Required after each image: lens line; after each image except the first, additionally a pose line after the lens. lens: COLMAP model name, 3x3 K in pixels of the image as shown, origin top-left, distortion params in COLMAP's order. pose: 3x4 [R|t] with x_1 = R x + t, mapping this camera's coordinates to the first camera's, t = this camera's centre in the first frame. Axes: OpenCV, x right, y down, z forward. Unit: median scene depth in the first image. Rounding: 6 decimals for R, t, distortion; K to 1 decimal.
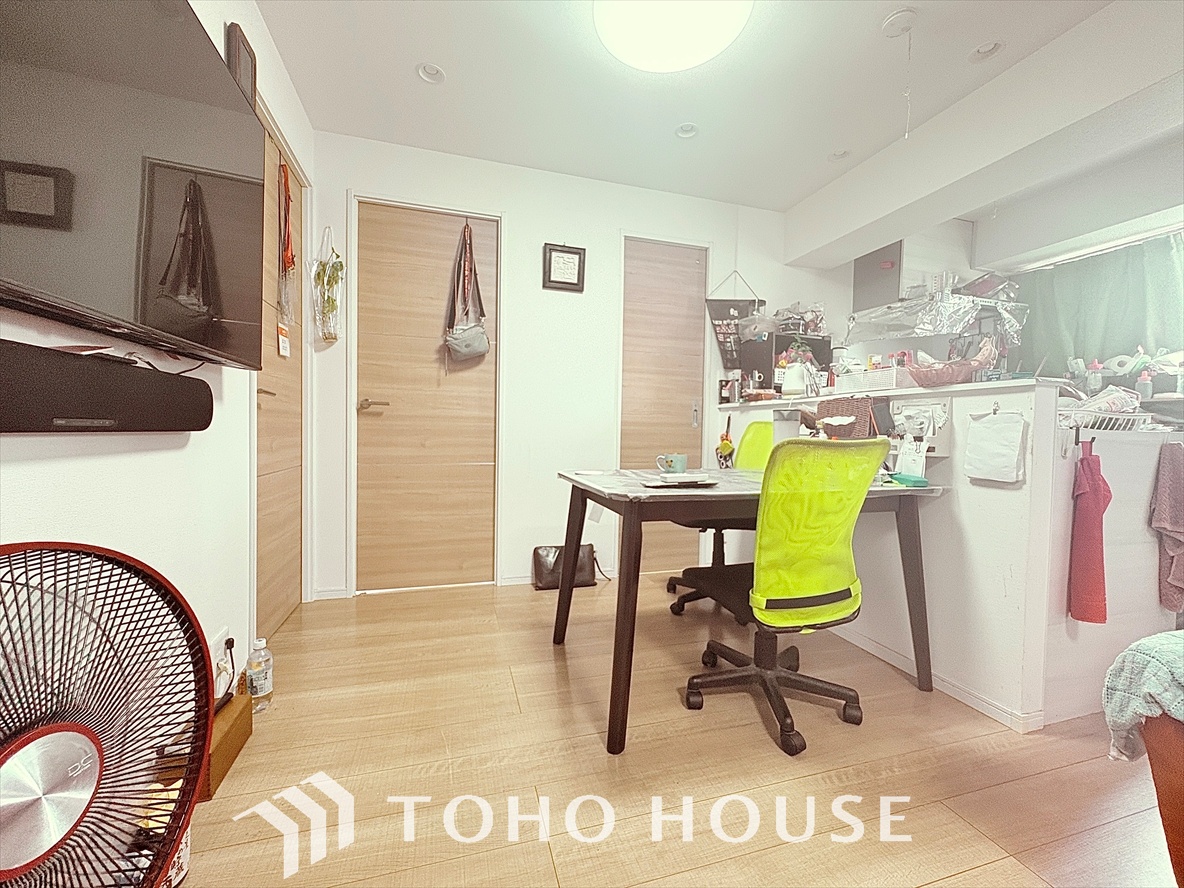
lens RADIAL K [[471.1, 0, 590.9], [0, 471.1, 445.2], [0, 0, 1]] dist [-0.006813, -0.000696]
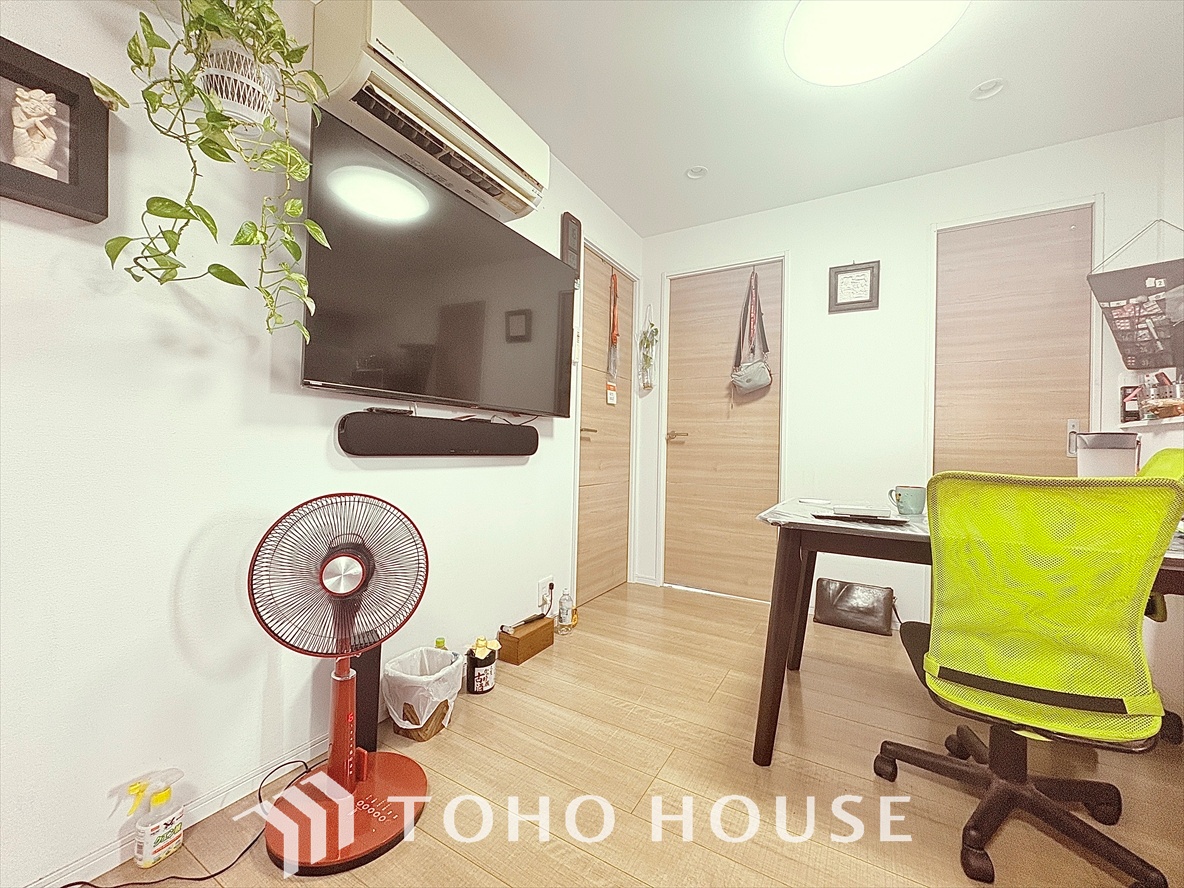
lens RADIAL K [[471.1, 0, 592.6], [0, 471.1, 444.9], [0, 0, 1]] dist [-0.006813, -0.000696]
pose [[0.675481, -0.006509, -0.737349, 0.299159], [-0.032859, 0.998702, -0.038918, -0.004400], [0.736645, 0.050517, 0.674390, -0.013266]]
